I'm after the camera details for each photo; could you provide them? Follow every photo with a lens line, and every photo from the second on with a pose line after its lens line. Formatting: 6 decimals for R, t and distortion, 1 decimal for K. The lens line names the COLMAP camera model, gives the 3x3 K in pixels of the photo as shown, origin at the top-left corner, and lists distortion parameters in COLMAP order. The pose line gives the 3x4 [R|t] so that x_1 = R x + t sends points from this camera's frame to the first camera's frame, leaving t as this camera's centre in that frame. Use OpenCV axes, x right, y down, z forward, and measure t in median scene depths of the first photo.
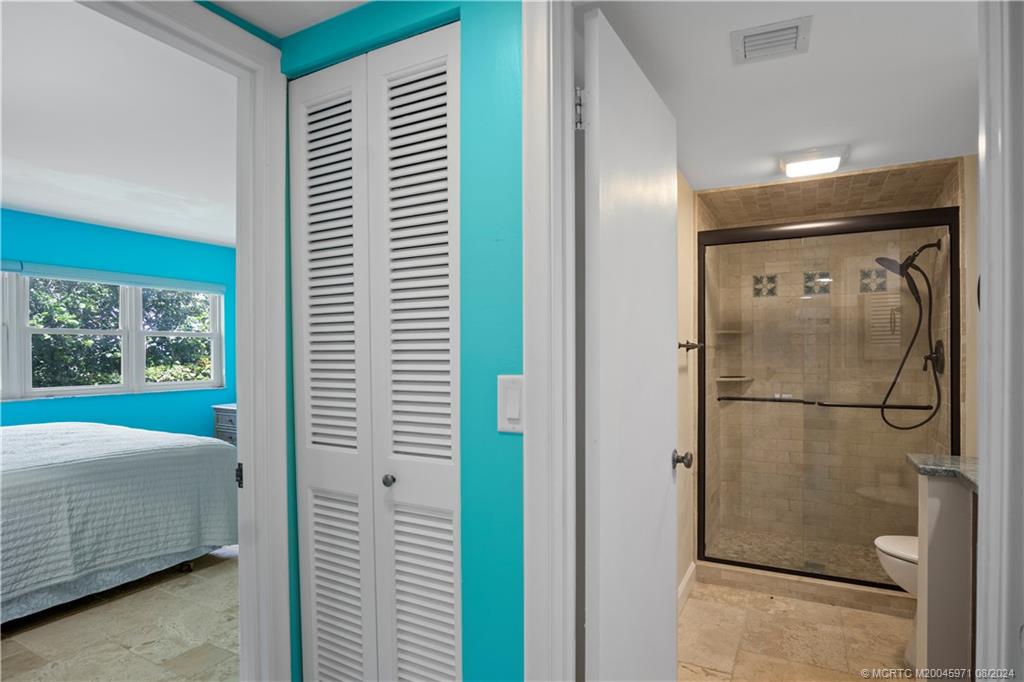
lens RADIAL K [[560.2, 0, 517.1], [0, 560.2, 349.8], [0, 0, 1]] dist [-0.038304, 0.010531]
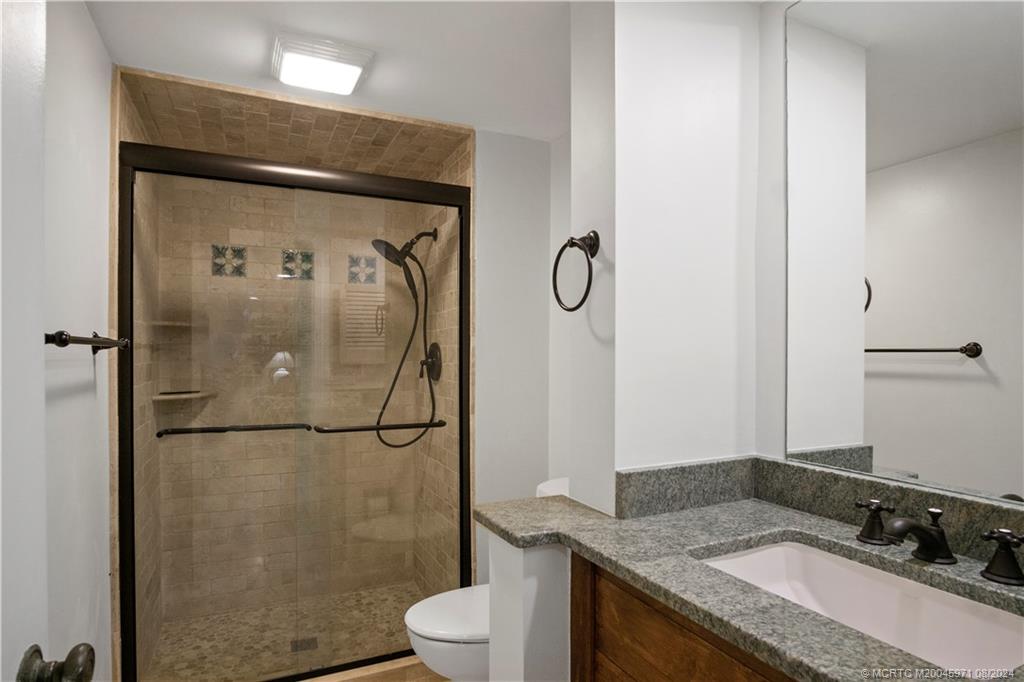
lens RADIAL K [[560.2, 0, 506.2], [0, 560.2, 363.4], [0, 0, 1]] dist [-0.038304, 0.010531]
pose [[0.605706, -0.006182, 0.795665, 0.112806], [-0.007652, 0.999878, 0.013594, 0.002263], [-0.795652, -0.014322, 0.605585, 0.333214]]
